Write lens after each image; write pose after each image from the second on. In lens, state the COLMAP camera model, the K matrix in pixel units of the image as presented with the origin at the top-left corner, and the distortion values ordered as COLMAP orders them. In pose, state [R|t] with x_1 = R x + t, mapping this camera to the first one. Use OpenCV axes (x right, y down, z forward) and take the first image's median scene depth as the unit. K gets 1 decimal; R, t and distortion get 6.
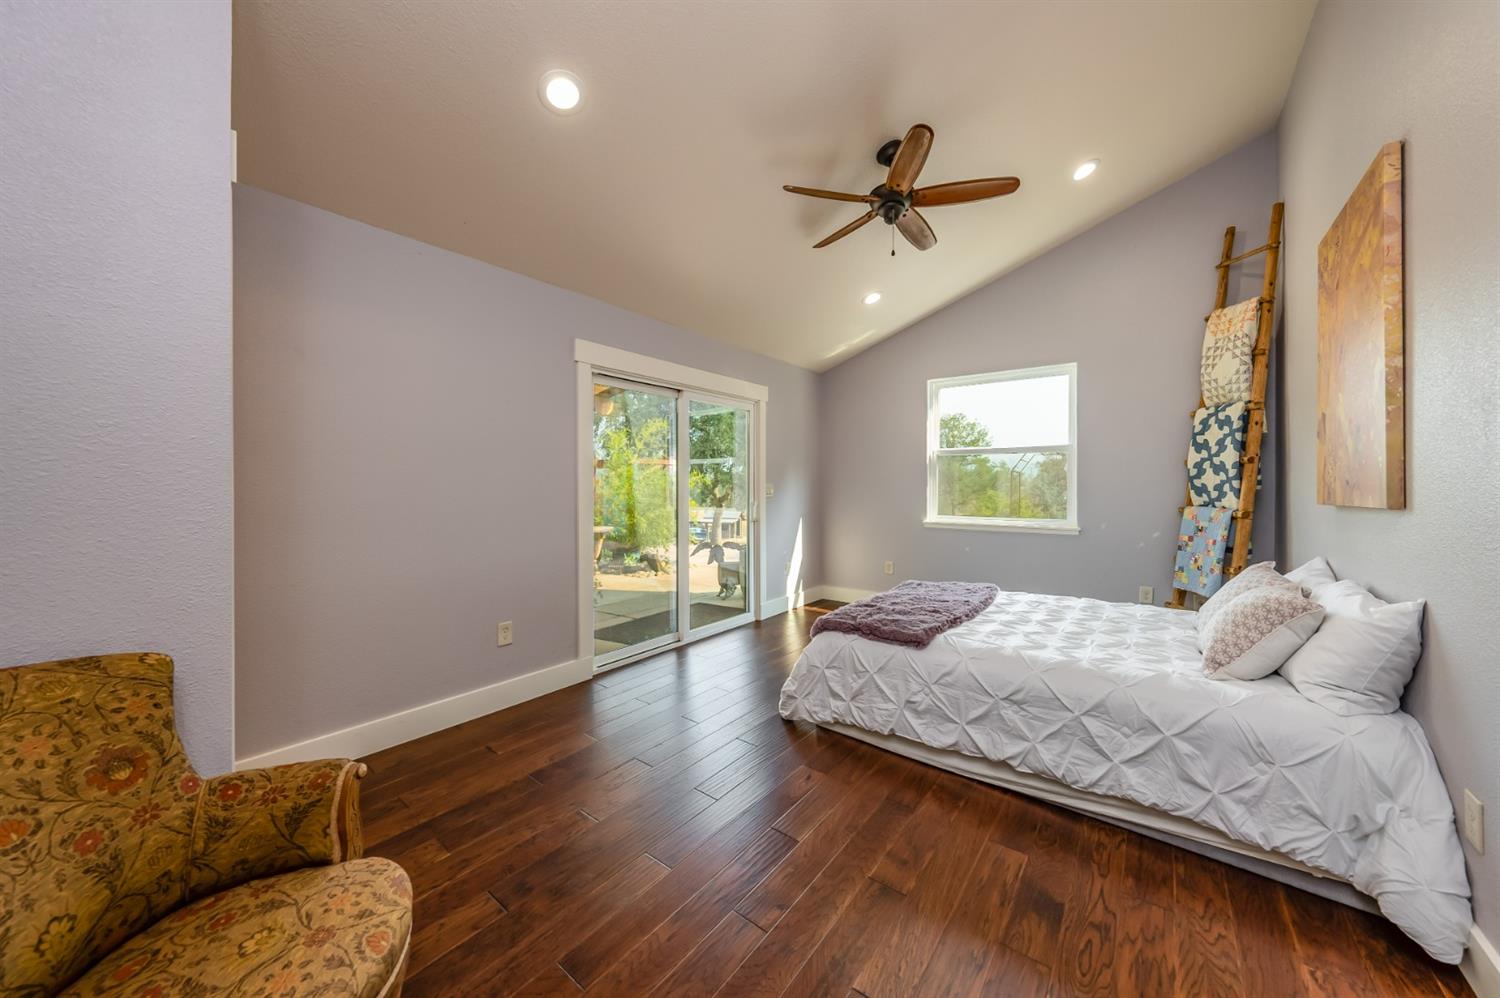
lens RADIAL K [[519.0, 0, 742.9], [0, 519.0, 486.1], [0, 0, 1]] dist [-0.001416, -0.000182]
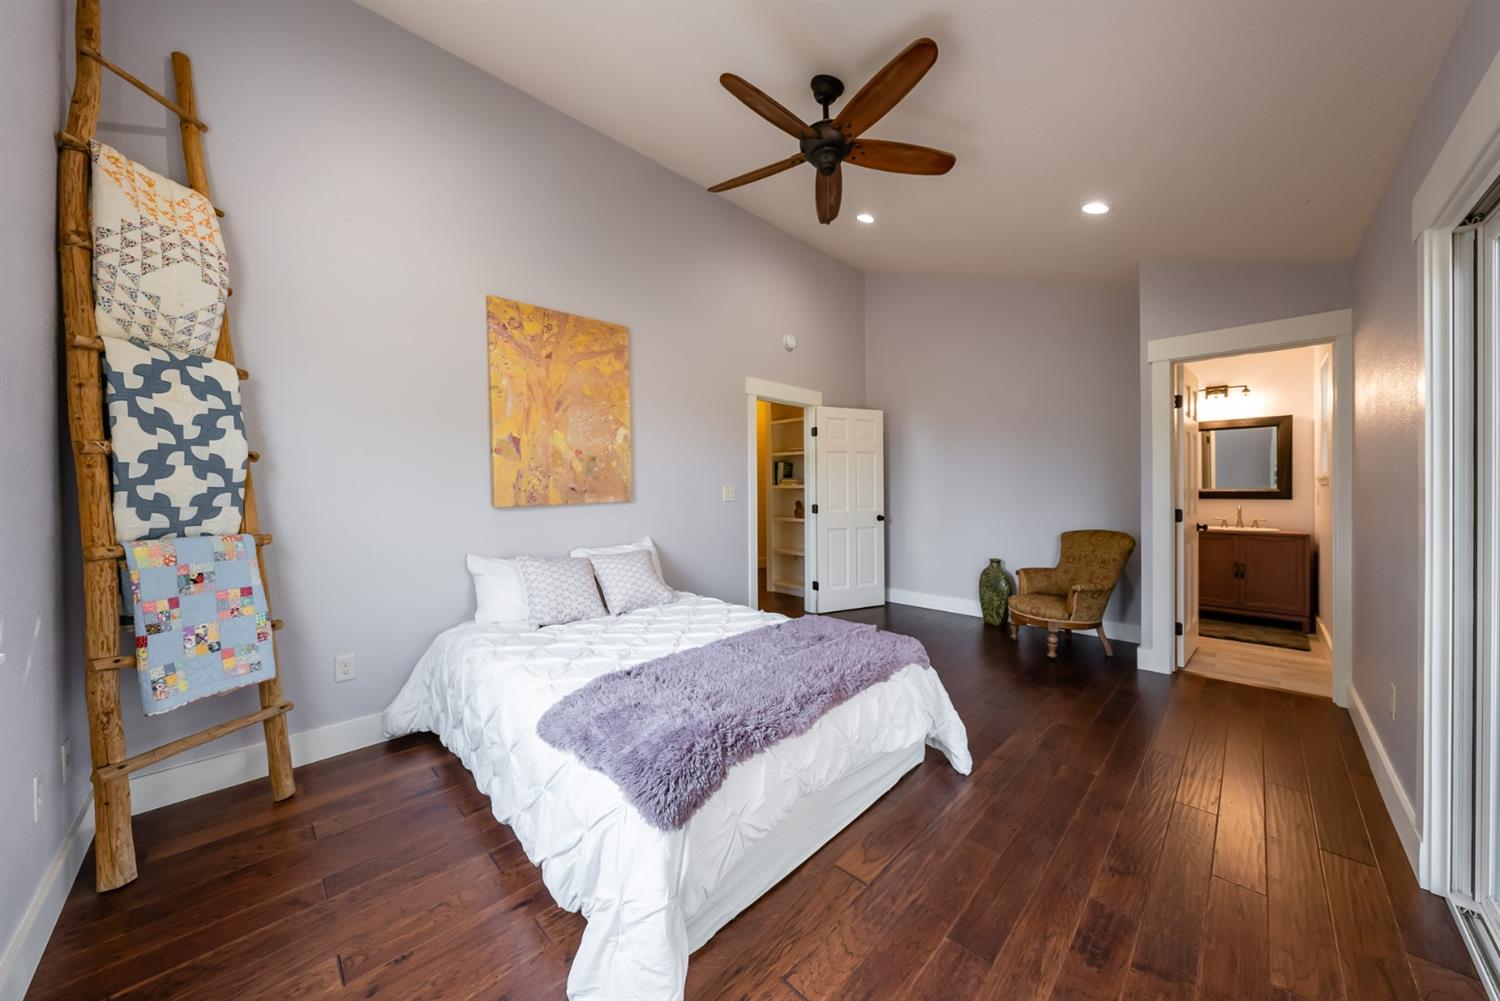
lens RADIAL K [[519.0, 0, 742.9], [0, 519.0, 487.6], [0, 0, 1]] dist [-0.001416, -0.000182]
pose [[-0.994189, 0.003851, 0.107581, 0.263615], [0.004526, 0.999972, 0.006032, -0.011782], [-0.107555, 0.006483, -0.994178, 1.477514]]
